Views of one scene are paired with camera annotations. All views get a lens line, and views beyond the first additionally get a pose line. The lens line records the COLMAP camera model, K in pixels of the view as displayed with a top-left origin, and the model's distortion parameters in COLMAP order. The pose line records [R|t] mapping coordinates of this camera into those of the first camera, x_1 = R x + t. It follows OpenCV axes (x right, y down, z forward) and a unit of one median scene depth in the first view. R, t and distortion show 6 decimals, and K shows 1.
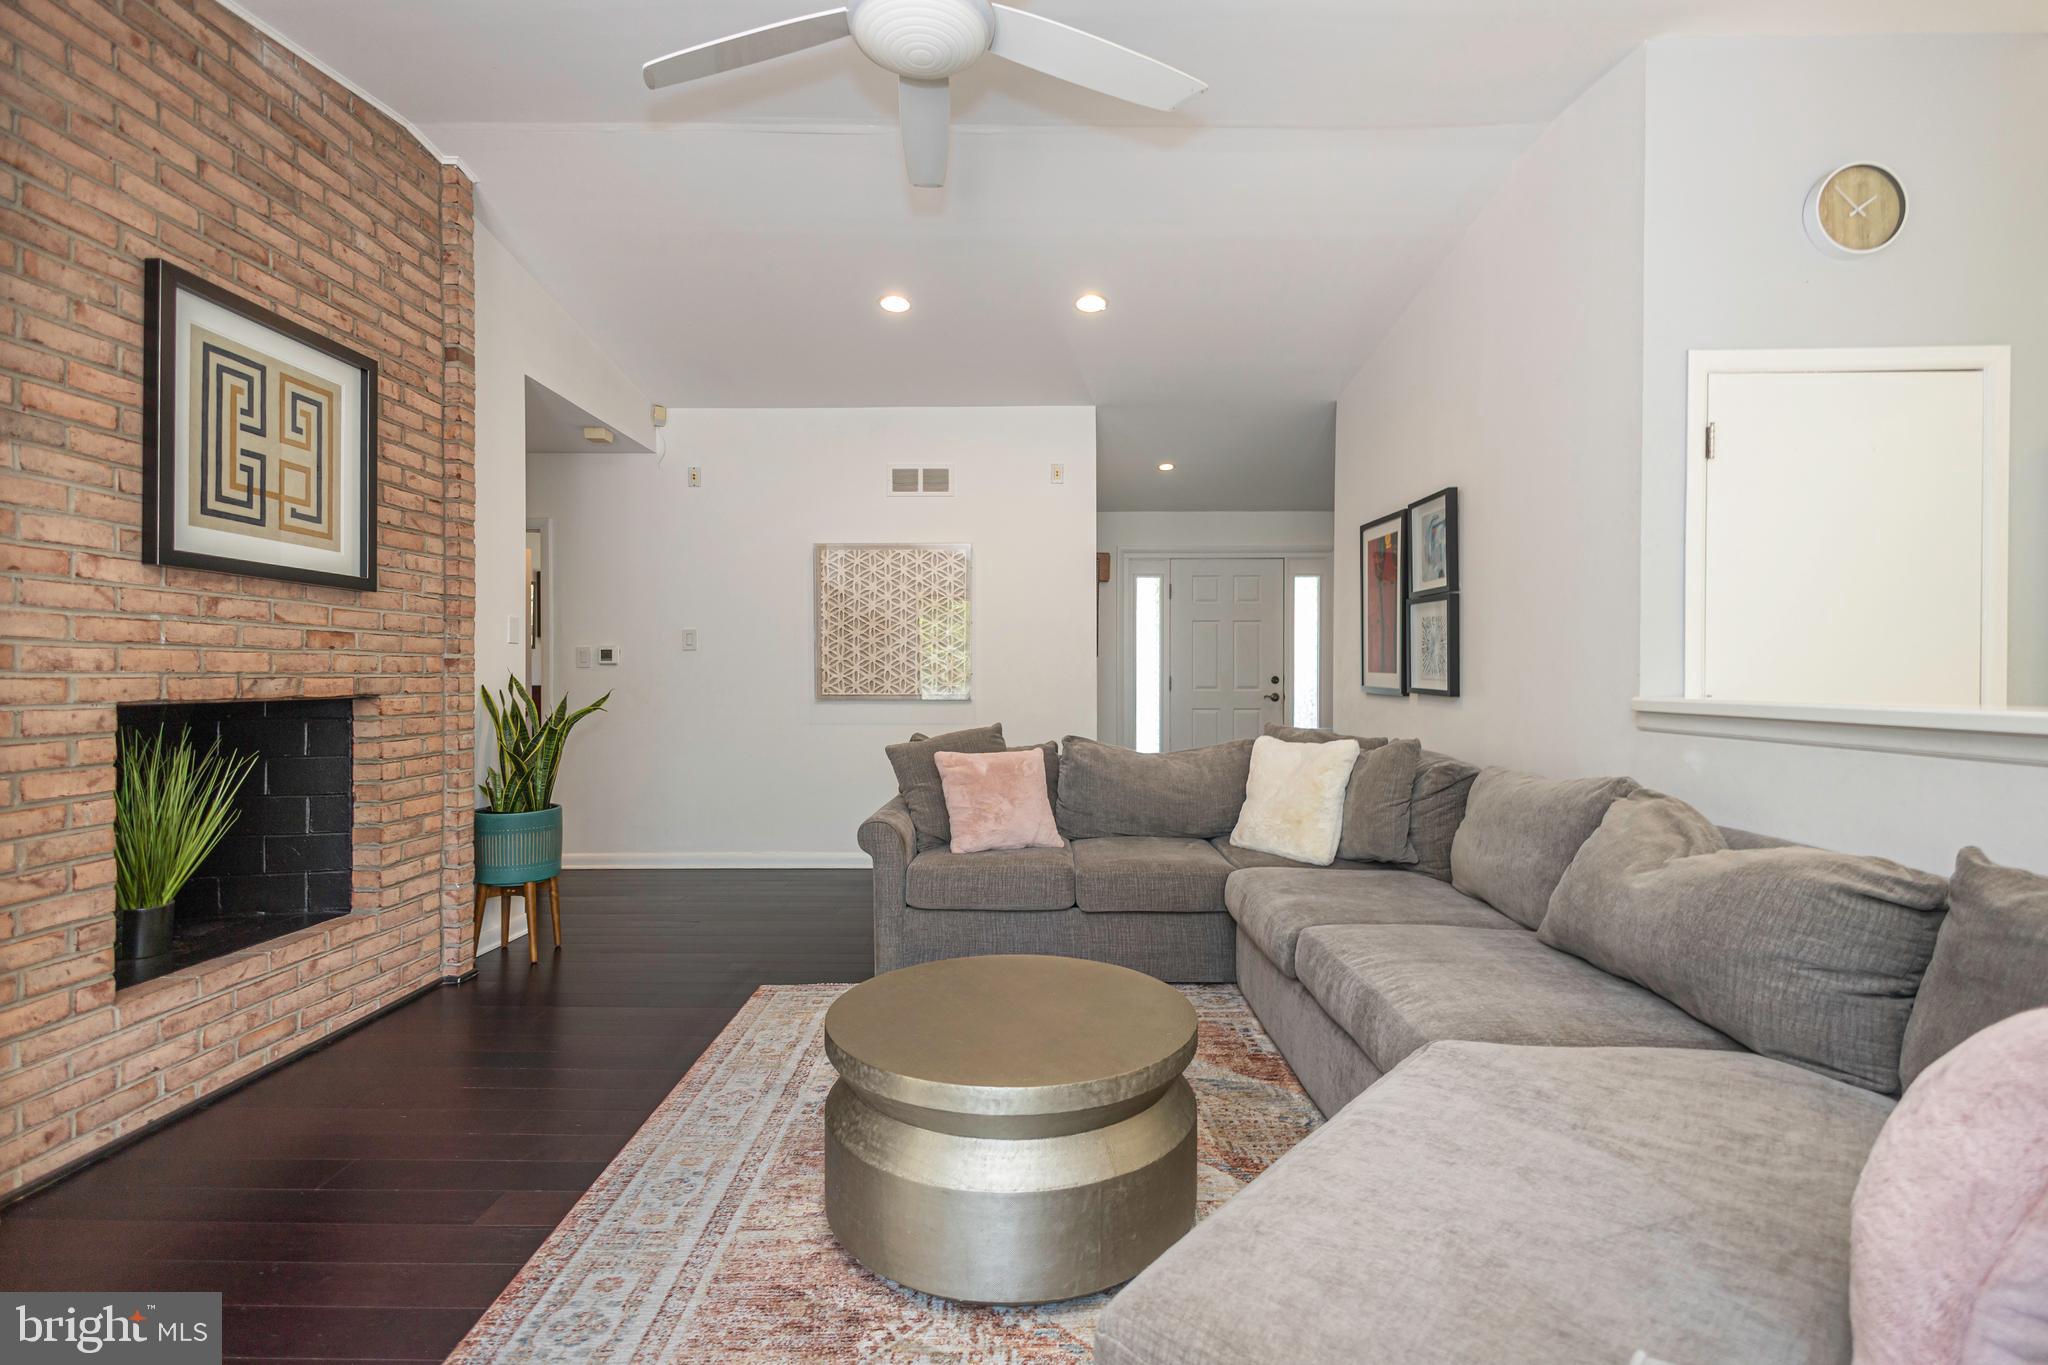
lens RADIAL K [[954.1, 0, 1021.7], [0, 954.1, 680.3], [0, 0, 1]] dist [0.015865, -0.006186]
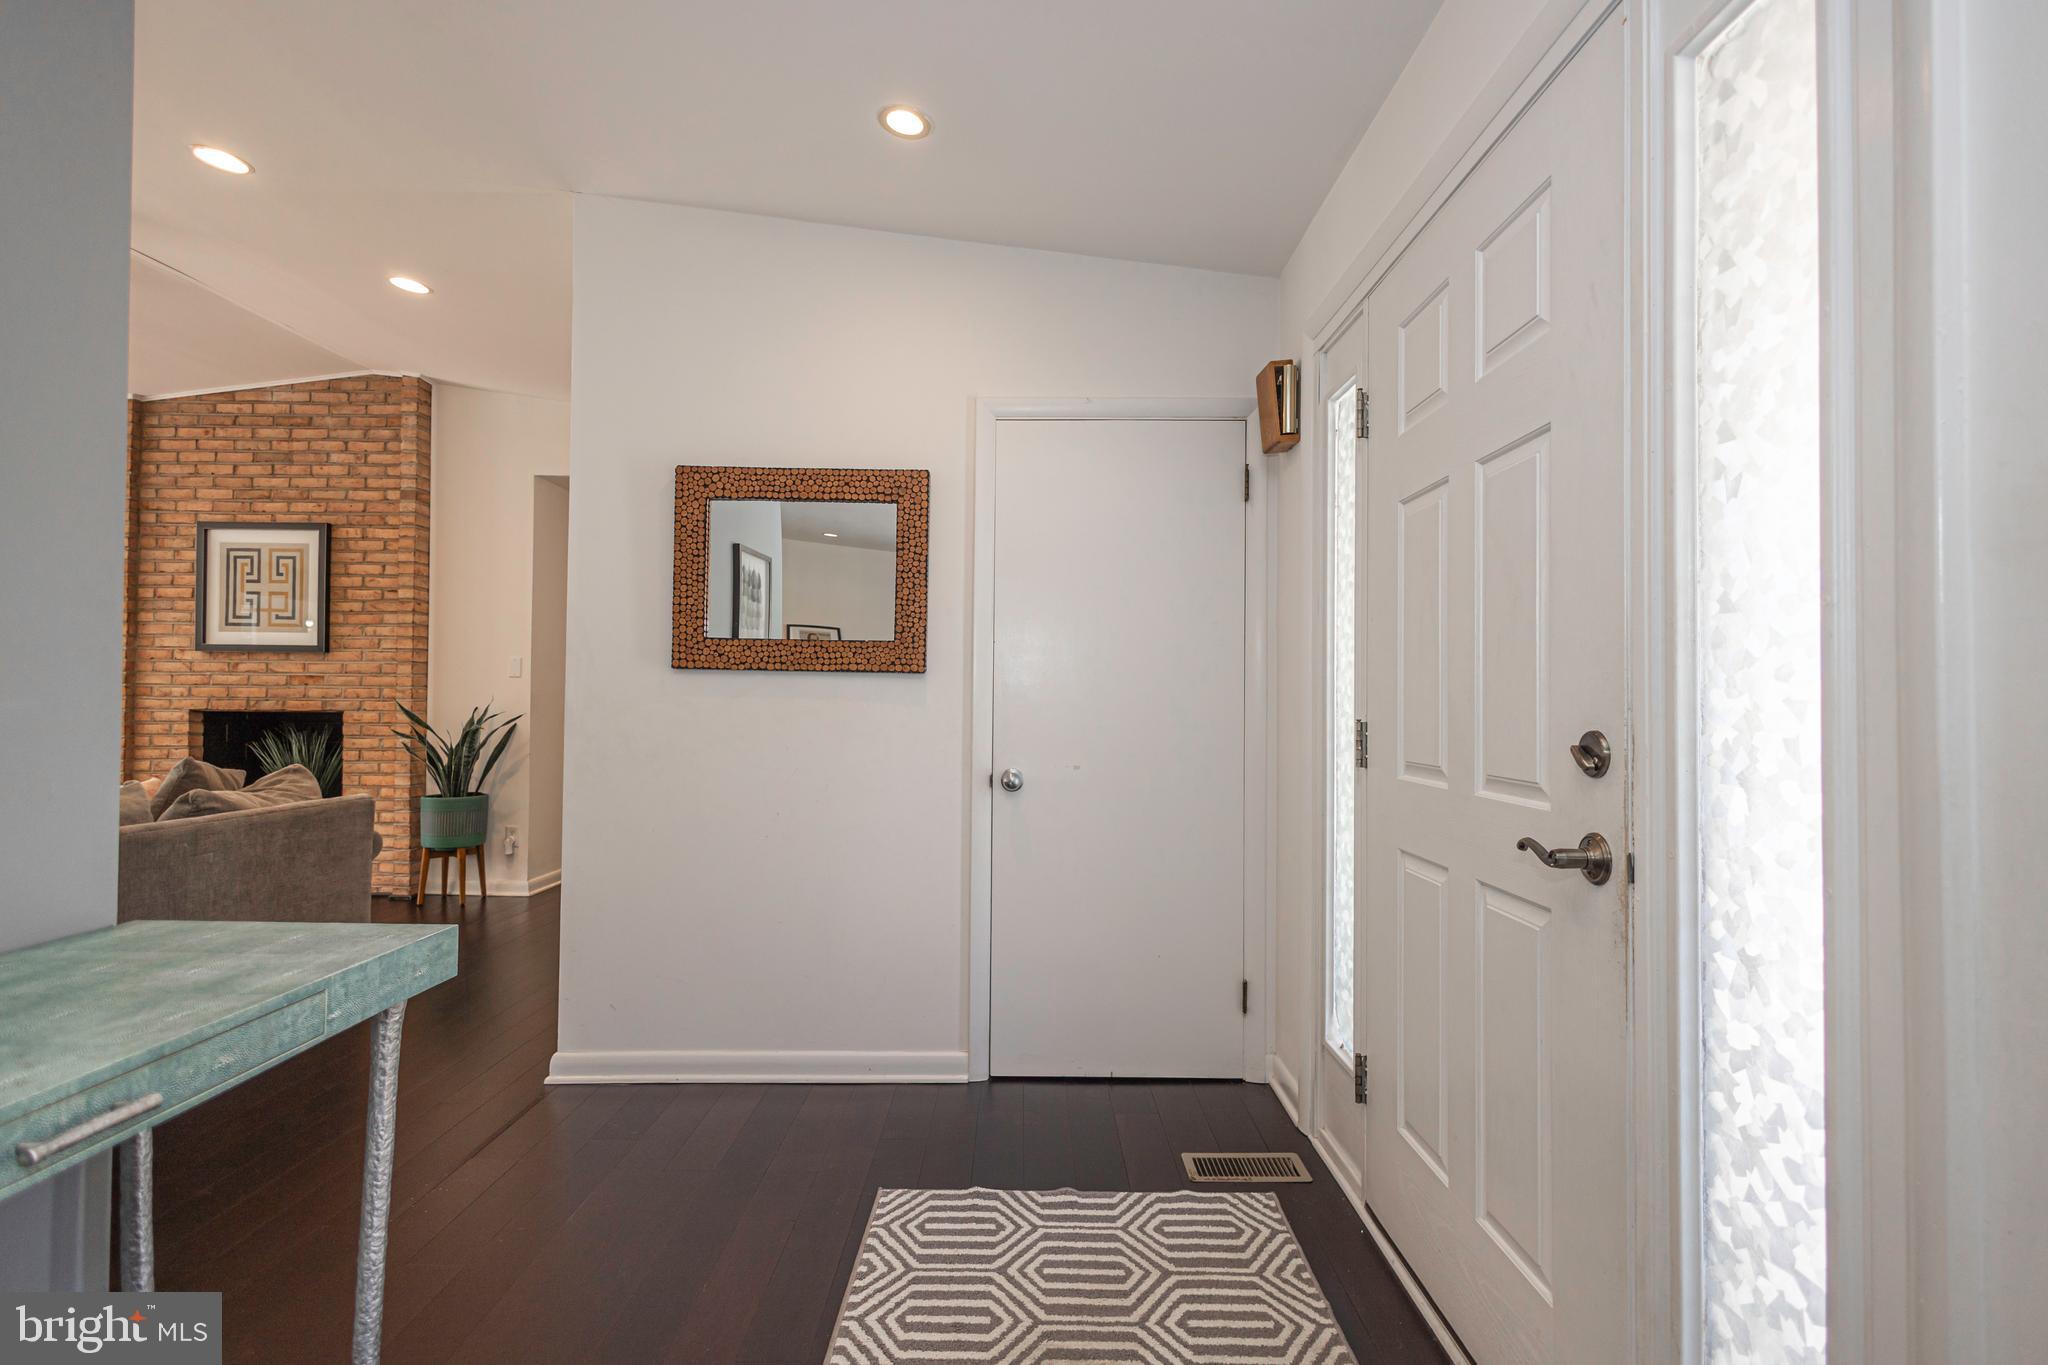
lens RADIAL K [[954.1, 0, 1055.1], [0, 954.1, 683.0], [0, 0, 1]] dist [0.015865, -0.006186]
pose [[0.012291, -0.016877, -0.999782, 1.160566], [-0.013249, 0.999767, -0.017040, -0.023958], [0.999837, 0.013456, 0.012064, 2.417314]]
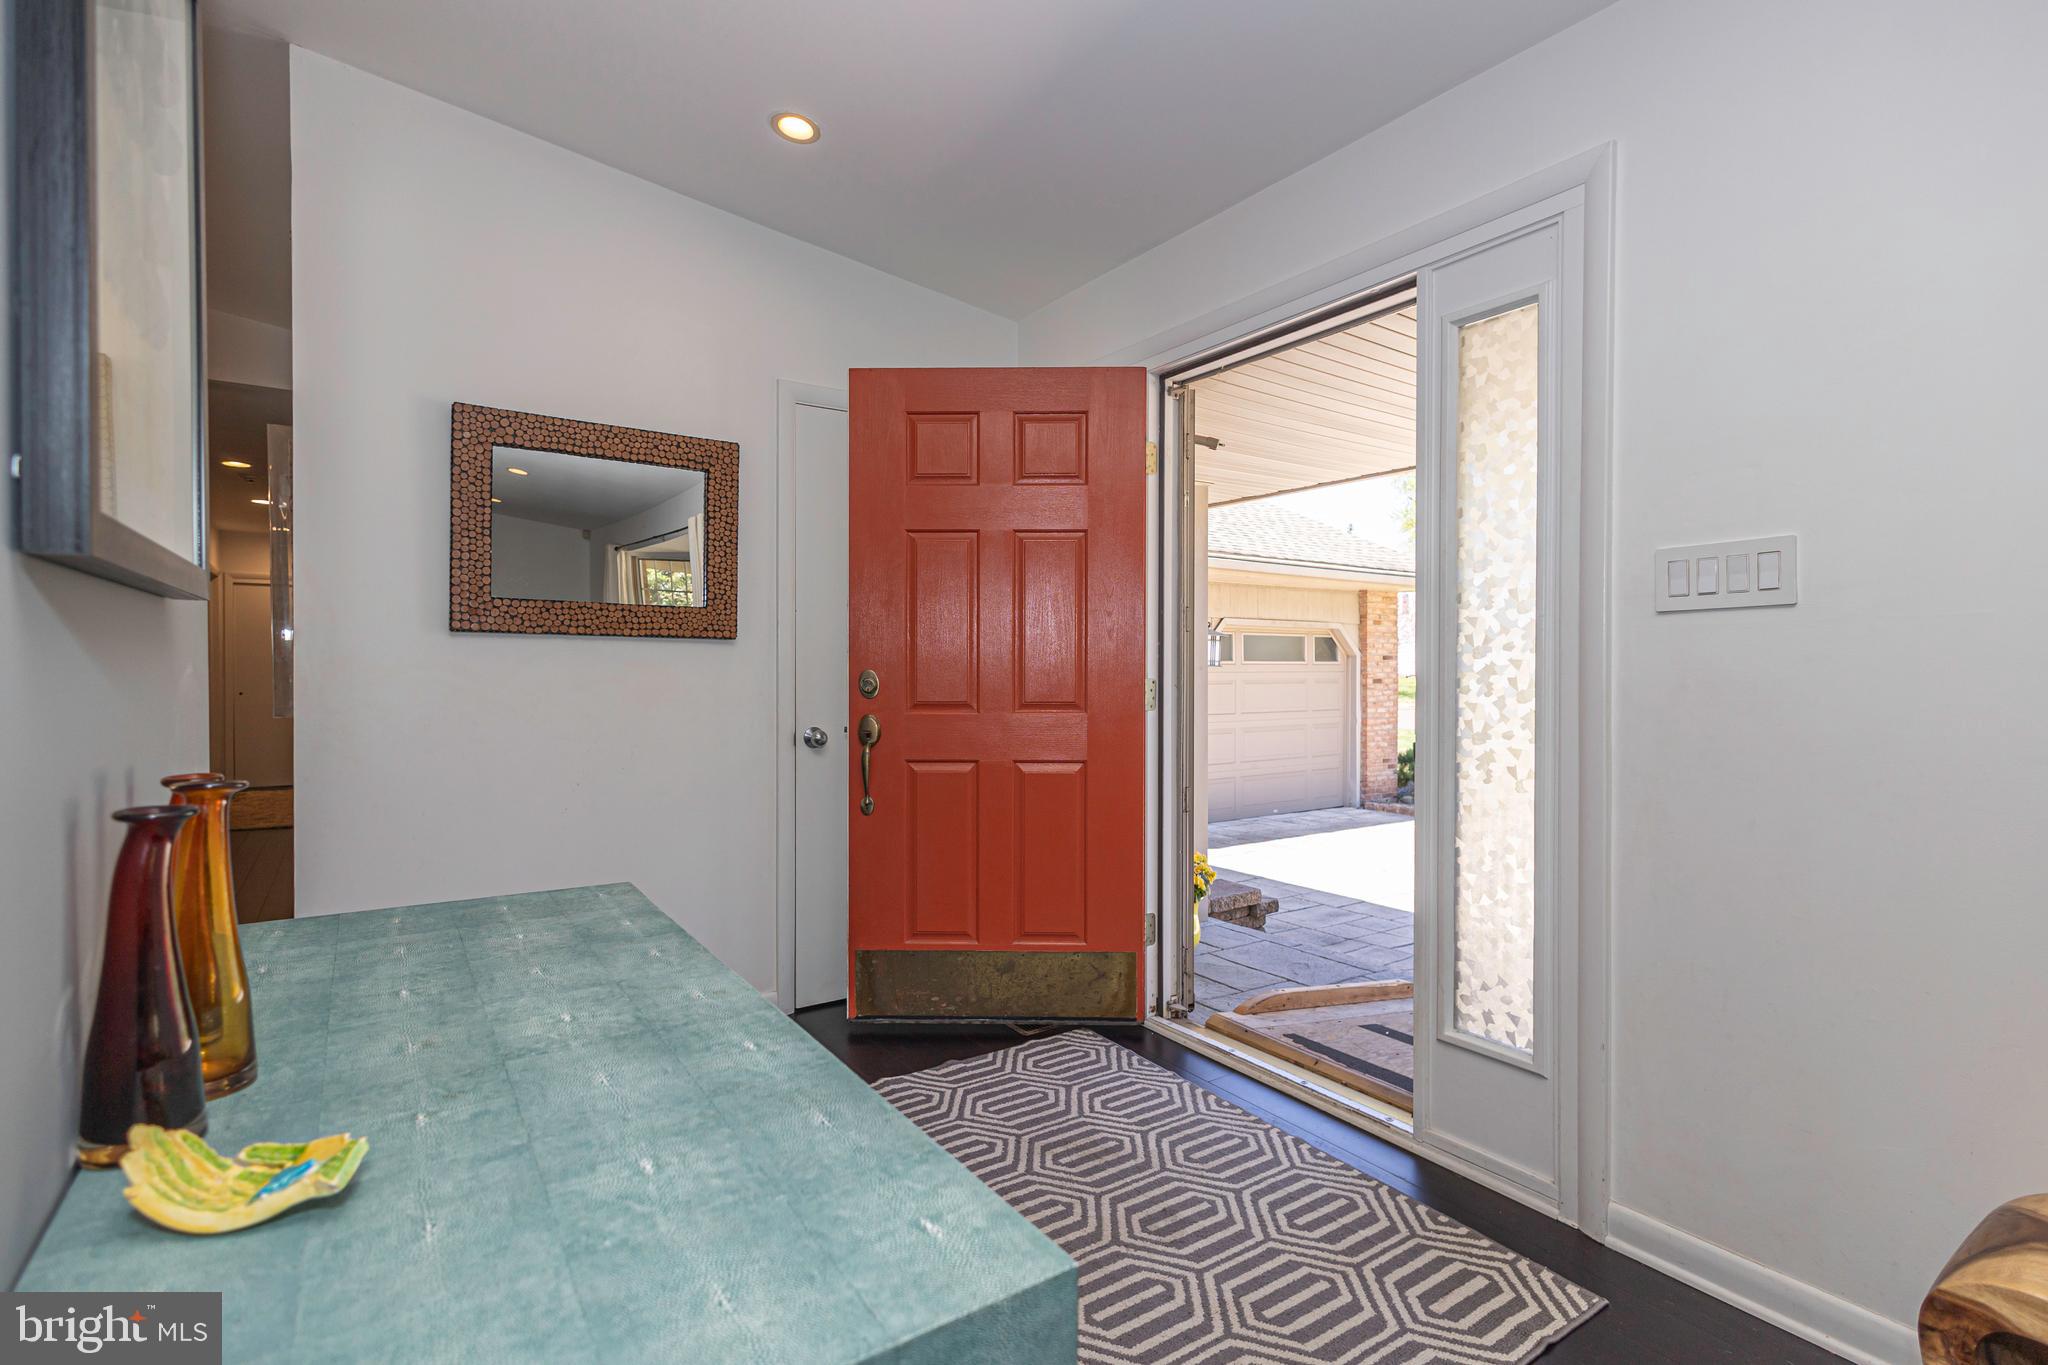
lens RADIAL K [[954.1, 0, 1053.6], [0, 954.1, 680.2], [0, 0, 1]] dist [0.015865, -0.006186]
pose [[0.575514, 0.010460, -0.817725, 1.211479], [-0.005706, 0.999945, 0.008775, -0.015911], [0.817772, -0.000384, 0.575542, 1.979594]]
